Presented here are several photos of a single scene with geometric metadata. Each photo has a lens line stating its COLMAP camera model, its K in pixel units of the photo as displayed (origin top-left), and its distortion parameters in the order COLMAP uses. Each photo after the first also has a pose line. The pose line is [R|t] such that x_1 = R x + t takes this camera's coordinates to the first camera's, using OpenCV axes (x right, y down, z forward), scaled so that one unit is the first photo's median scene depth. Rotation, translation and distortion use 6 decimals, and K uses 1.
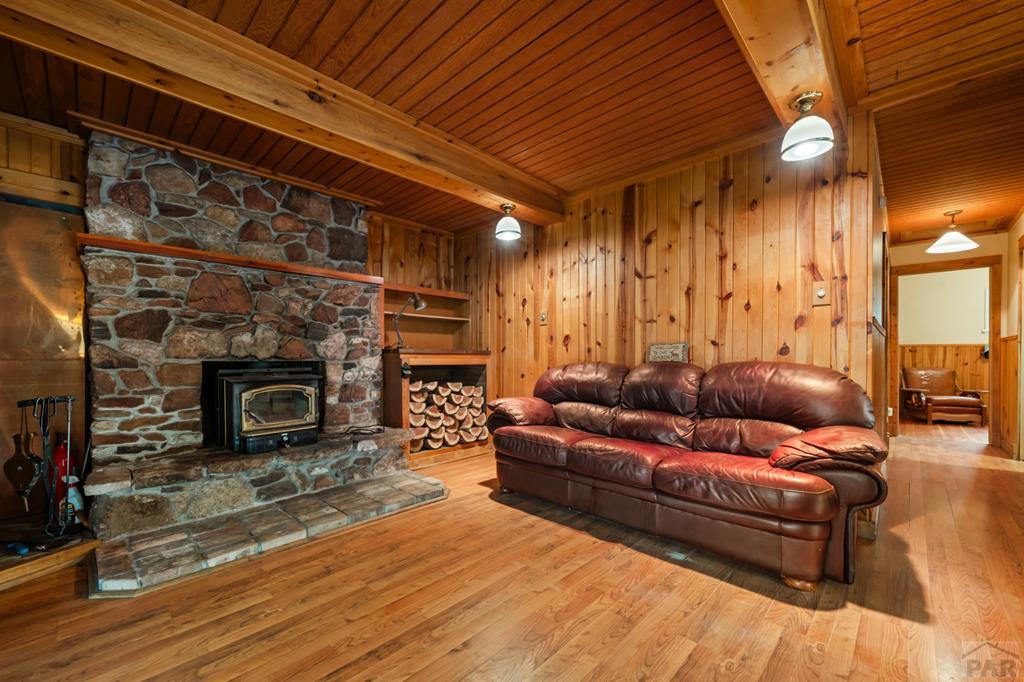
lens RADIAL K [[409.4, 0, 507.7], [0, 409.4, 356.5], [0, 0, 1]] dist [-0.003576, -0.000290]
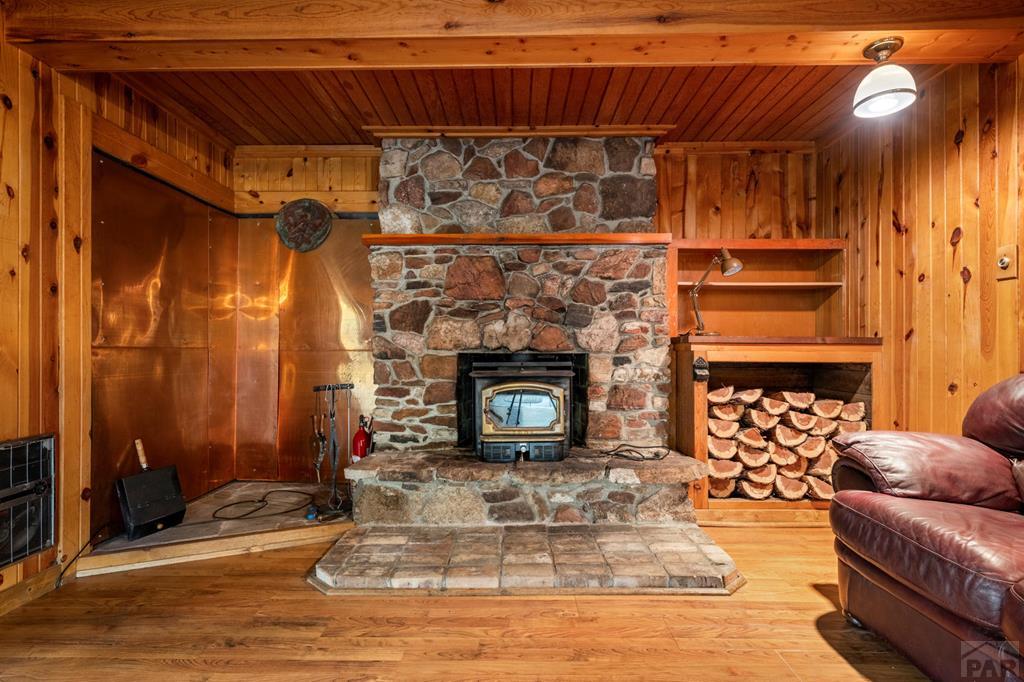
lens RADIAL K [[497.3, 0, 508.9], [0, 497.3, 346.6], [0, 0, 1]] dist [-0.000995, 0.000117]
pose [[0.687003, -0.001323, -0.726653, 0.141522], [-0.000666, 0.999997, -0.002451, -0.000251], [0.726654, 0.002167, 0.687000, 0.286441]]
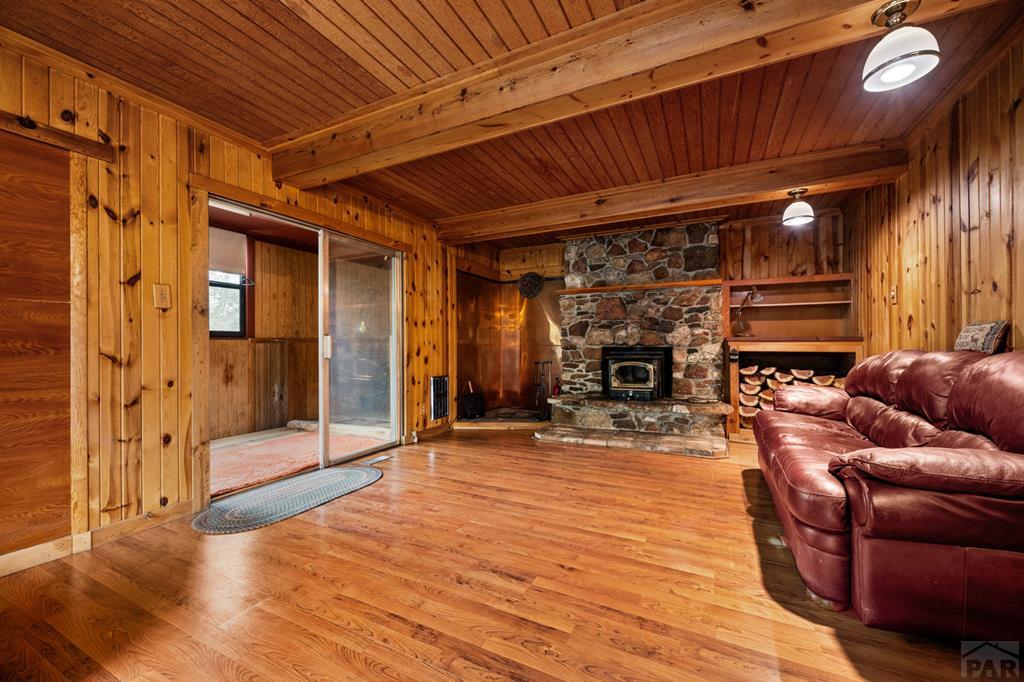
lens RADIAL K [[402.9, 0, 511.4], [0, 402.9, 340.6], [0, 0, 1]] dist [-0.003651, -0.000807]
pose [[0.304669, -0.010619, -0.952399, 0.794308], [0.003626, 0.999944, -0.009989, 0.000176], [0.952451, -0.000410, 0.304690, 0.053338]]
